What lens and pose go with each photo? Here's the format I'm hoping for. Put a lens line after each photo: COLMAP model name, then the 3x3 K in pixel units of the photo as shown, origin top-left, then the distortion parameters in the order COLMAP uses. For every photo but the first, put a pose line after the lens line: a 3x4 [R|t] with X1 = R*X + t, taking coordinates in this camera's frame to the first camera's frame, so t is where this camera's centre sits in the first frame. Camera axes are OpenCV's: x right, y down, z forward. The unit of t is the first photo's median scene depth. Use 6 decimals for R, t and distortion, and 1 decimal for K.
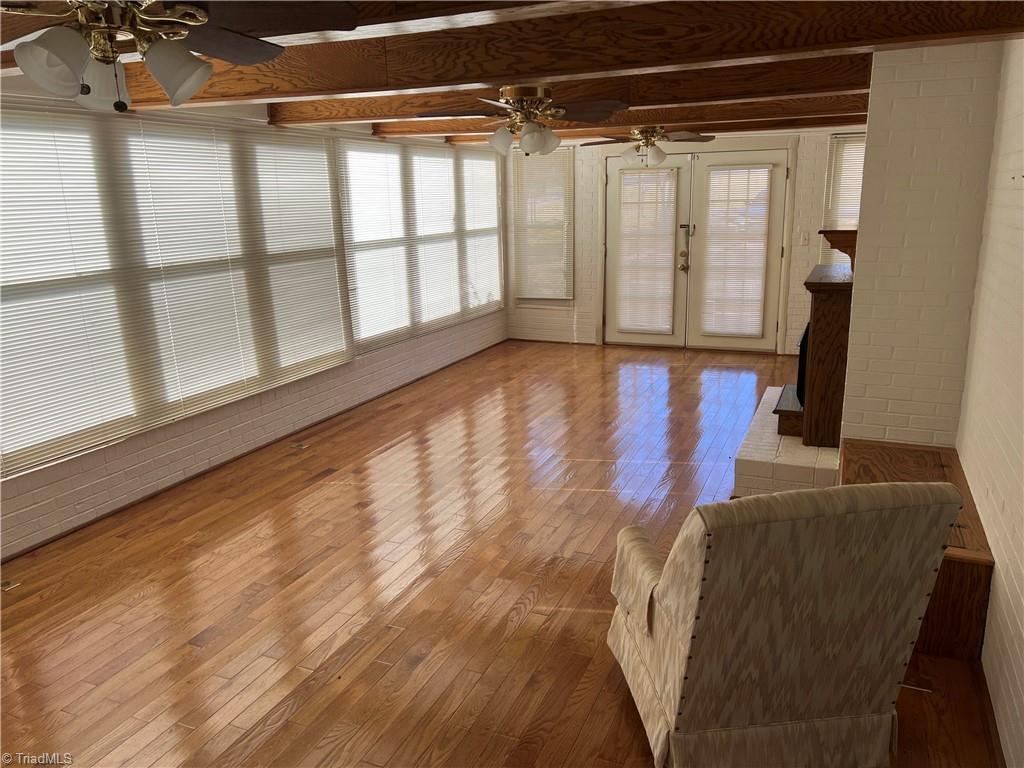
lens RADIAL K [[772.1, 0, 503.9], [0, 772.1, 383.8], [0, 0, 1]] dist [0.046099, -0.023354]
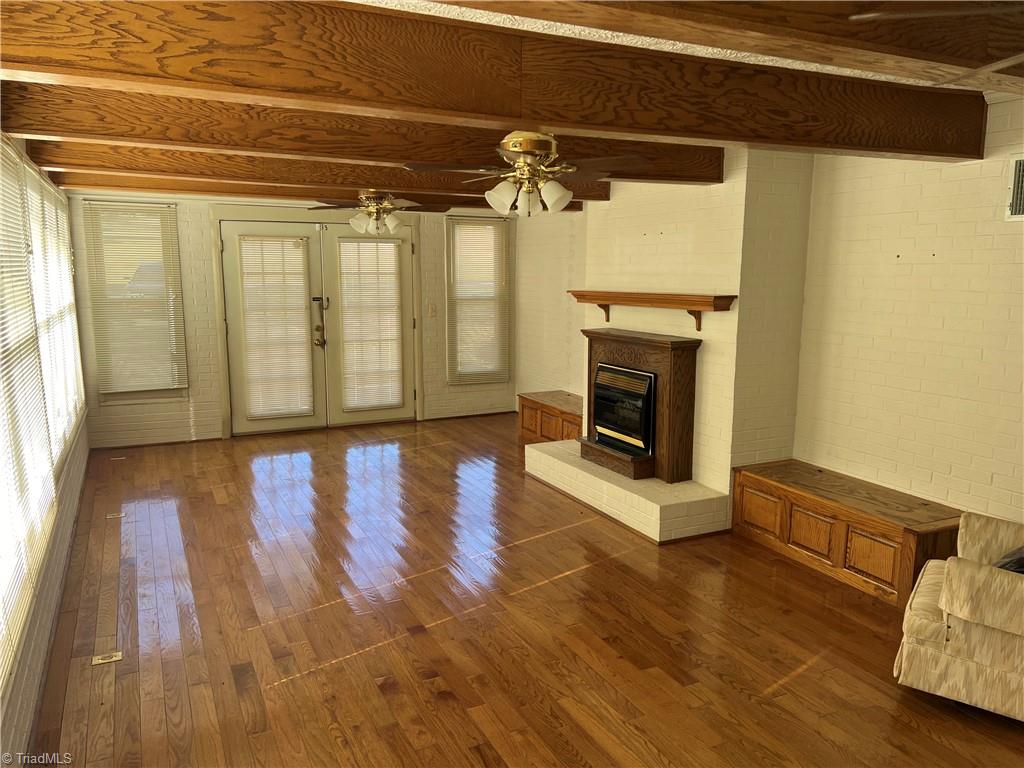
lens RADIAL K [[772.1, 0, 509.2], [0, 772.1, 390.0], [0, 0, 1]] dist [0.046099, -0.023354]
pose [[0.651267, -0.098224, 0.752464, -0.548213], [0.164568, 0.986271, -0.013691, -0.071775], [-0.740789, 0.132748, 0.658491, 0.372017]]
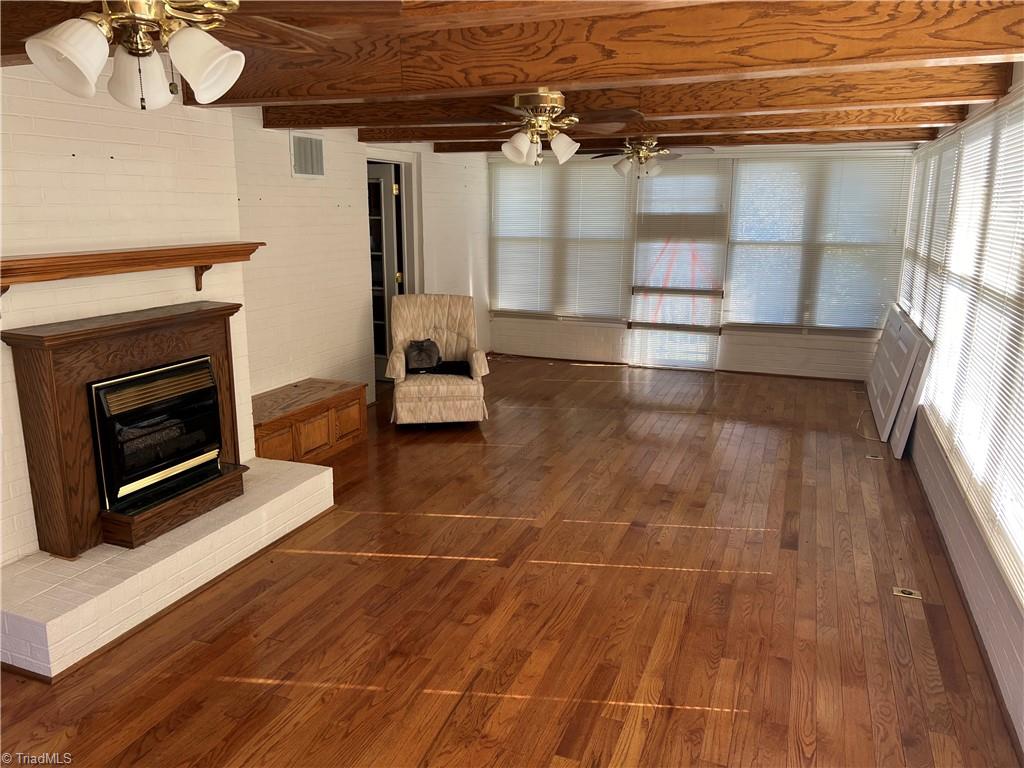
lens RADIAL K [[772.1, 0, 513.7], [0, 772.1, 384.3], [0, 0, 1]] dist [0.046099, -0.023354]
pose [[-0.998731, 0.027808, -0.041995, 0.086672], [0.005804, 0.891768, 0.452456, -0.397780], [0.050032, 0.451638, -0.890797, 1.622518]]
